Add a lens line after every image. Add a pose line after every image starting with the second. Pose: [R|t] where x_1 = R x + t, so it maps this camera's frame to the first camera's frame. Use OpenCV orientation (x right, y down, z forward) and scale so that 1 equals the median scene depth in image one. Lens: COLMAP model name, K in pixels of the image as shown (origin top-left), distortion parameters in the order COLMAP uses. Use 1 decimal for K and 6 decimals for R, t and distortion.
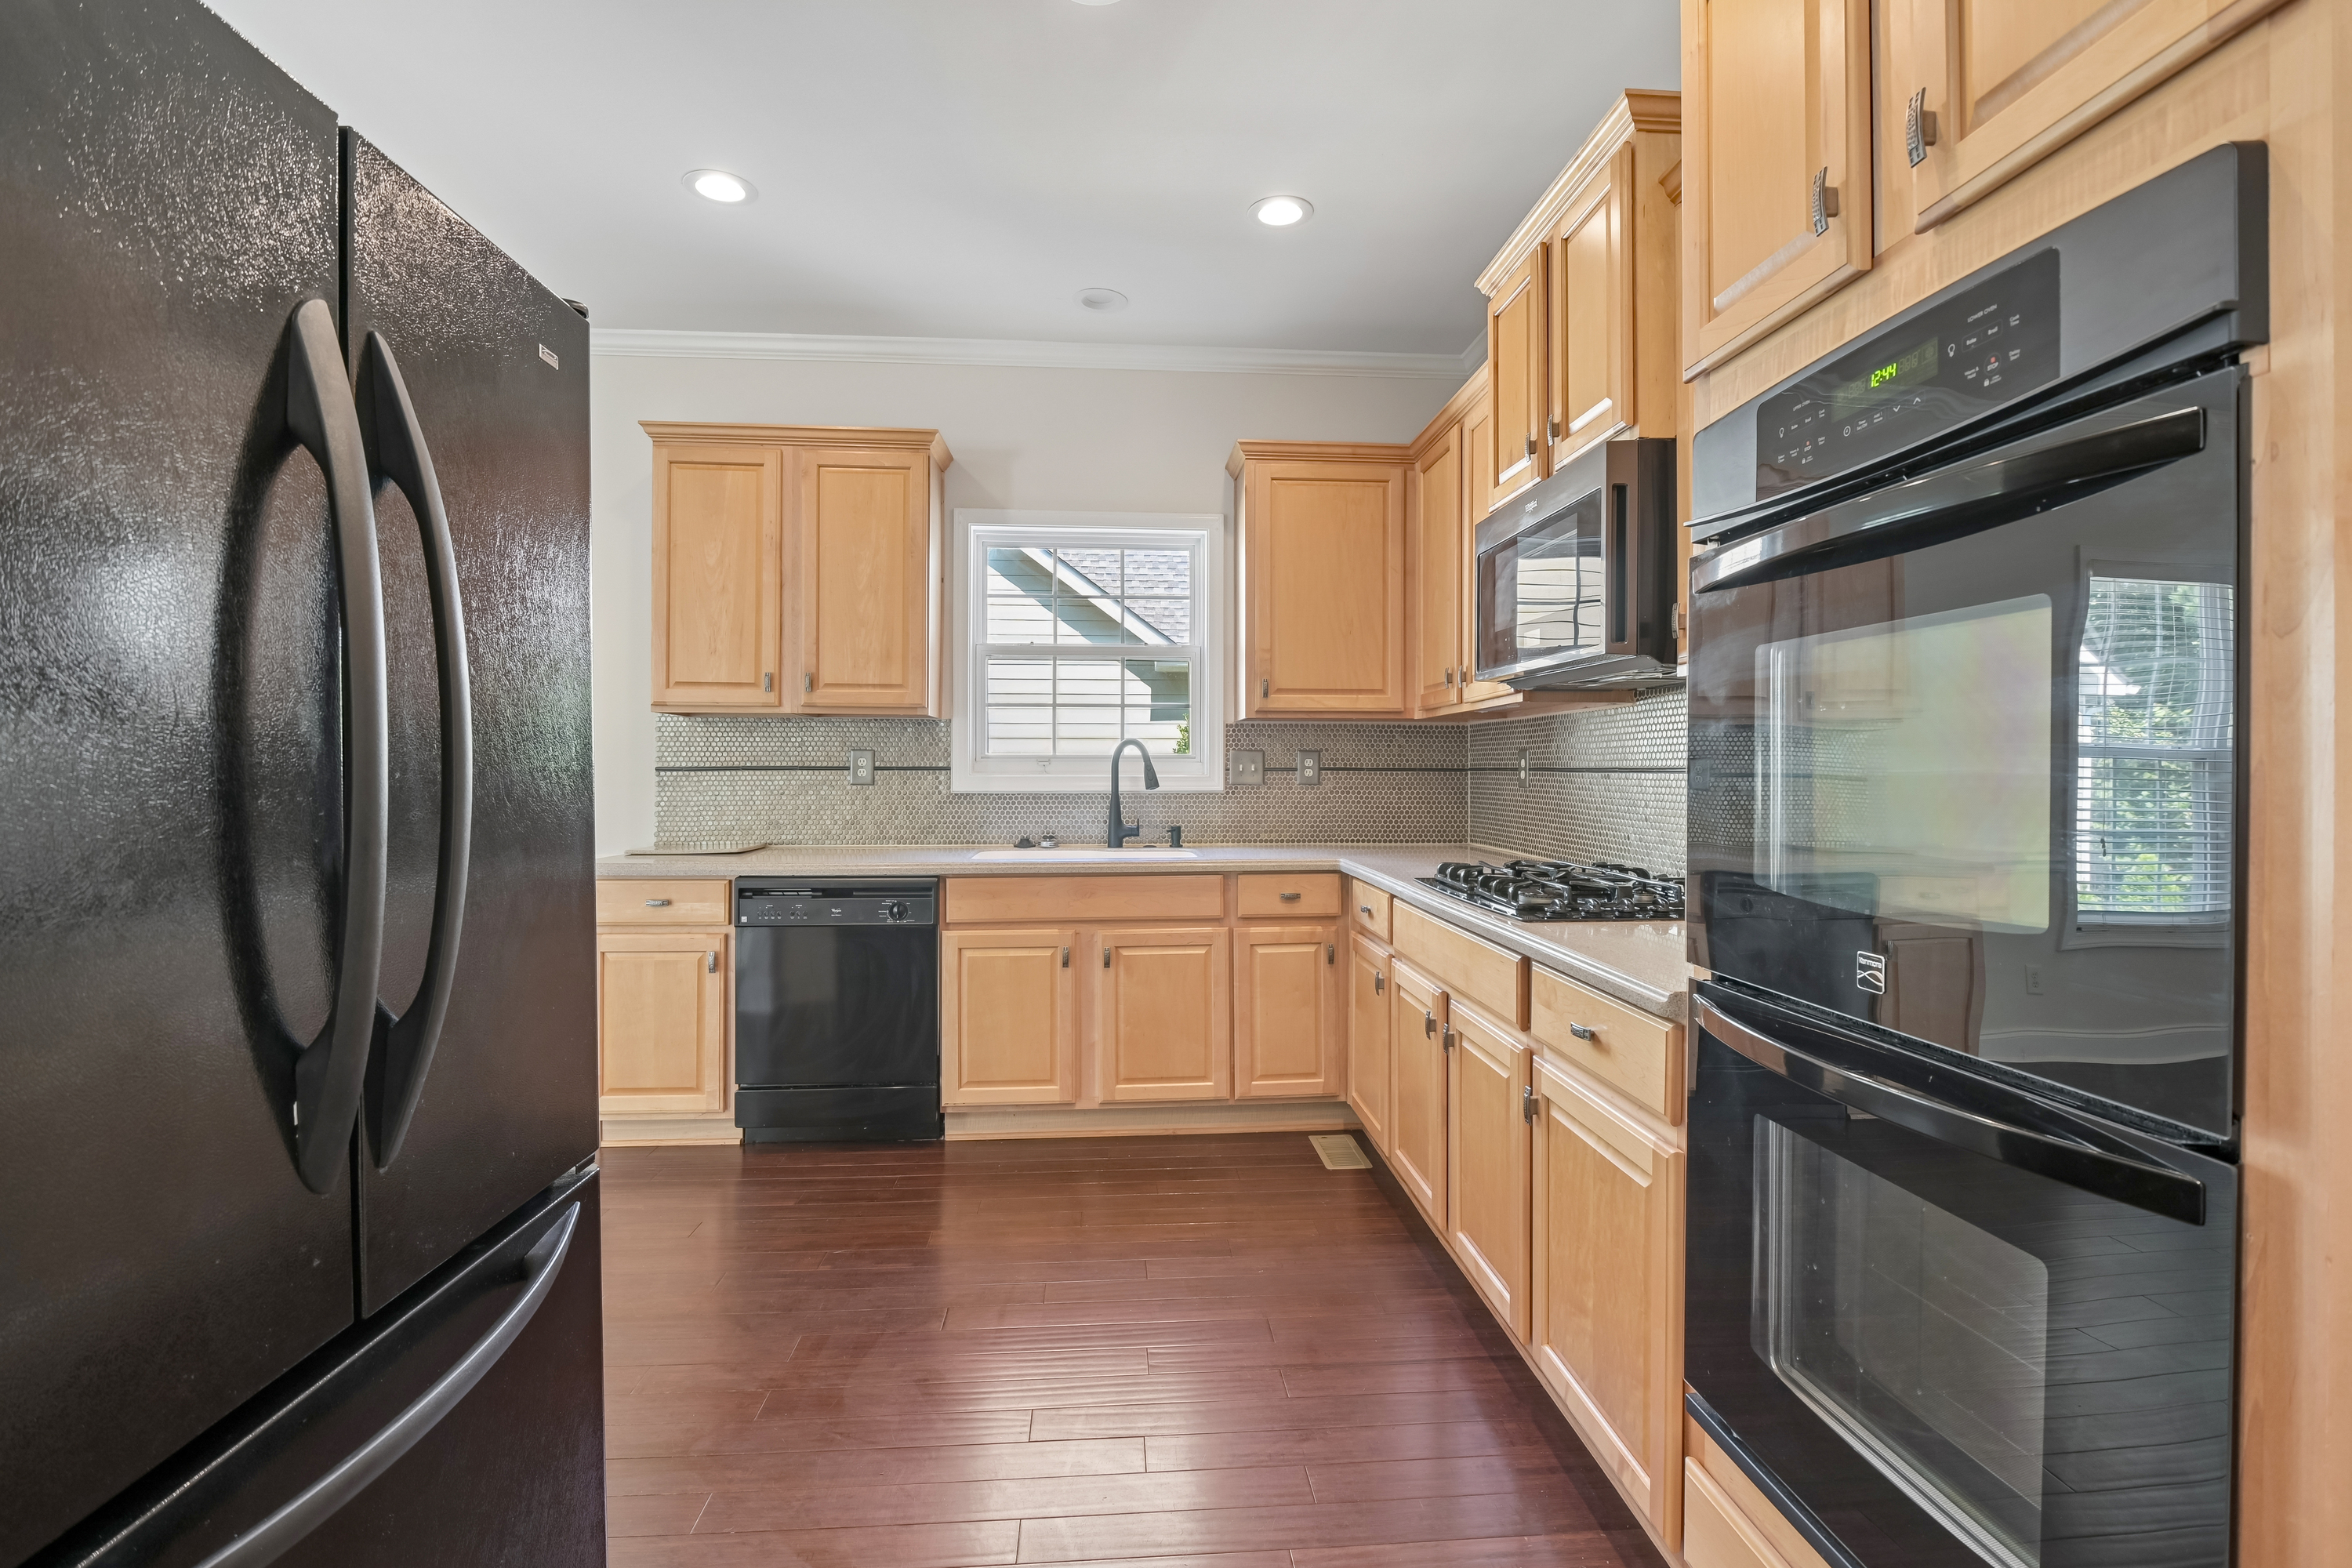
lens RADIAL K [[1093.0, 0, 1193.8], [0, 1093.0, 776.1], [0, 0, 1]] dist [-0.007558, -0.003573]
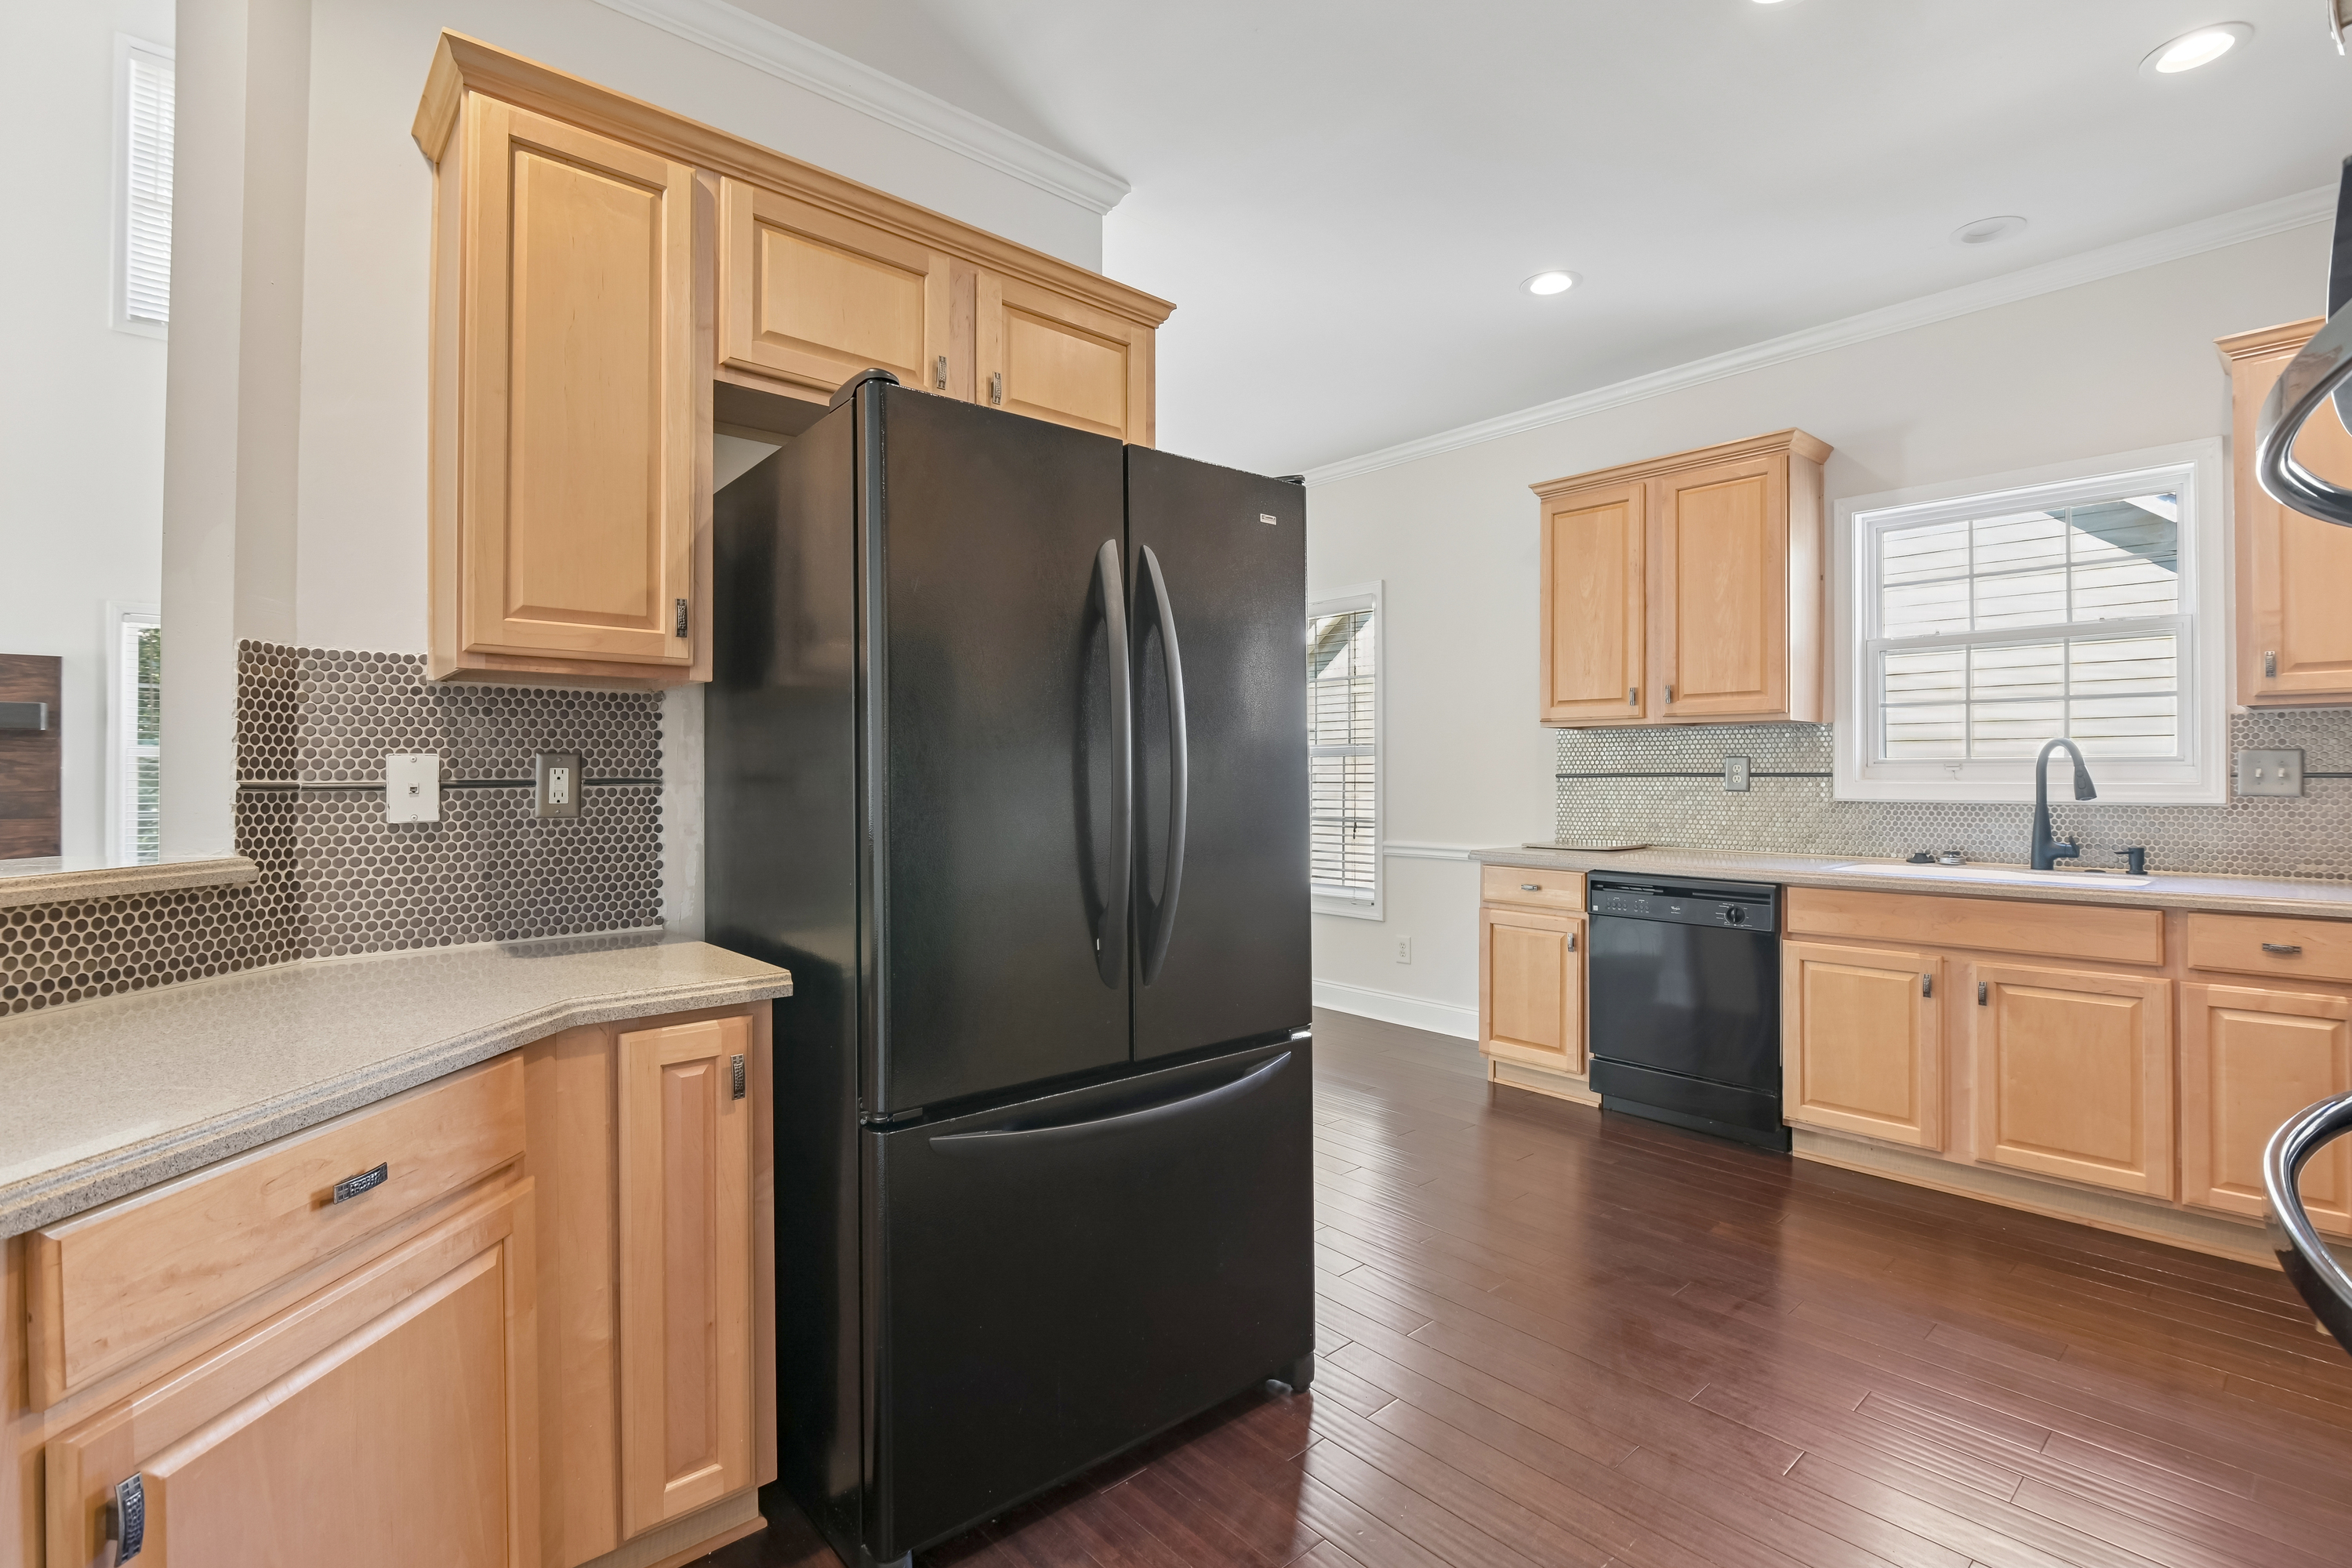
lens RADIAL K [[1093.0, 0, 1172.9], [0, 1093.0, 780.7], [0, 0, 1]] dist [-0.007558, -0.003573]
pose [[0.589971, 0.002439, -0.807421, 0.226985], [-0.003219, 0.999995, 0.000668, -0.000429], [0.807418, 0.002205, 0.589976, -0.022821]]
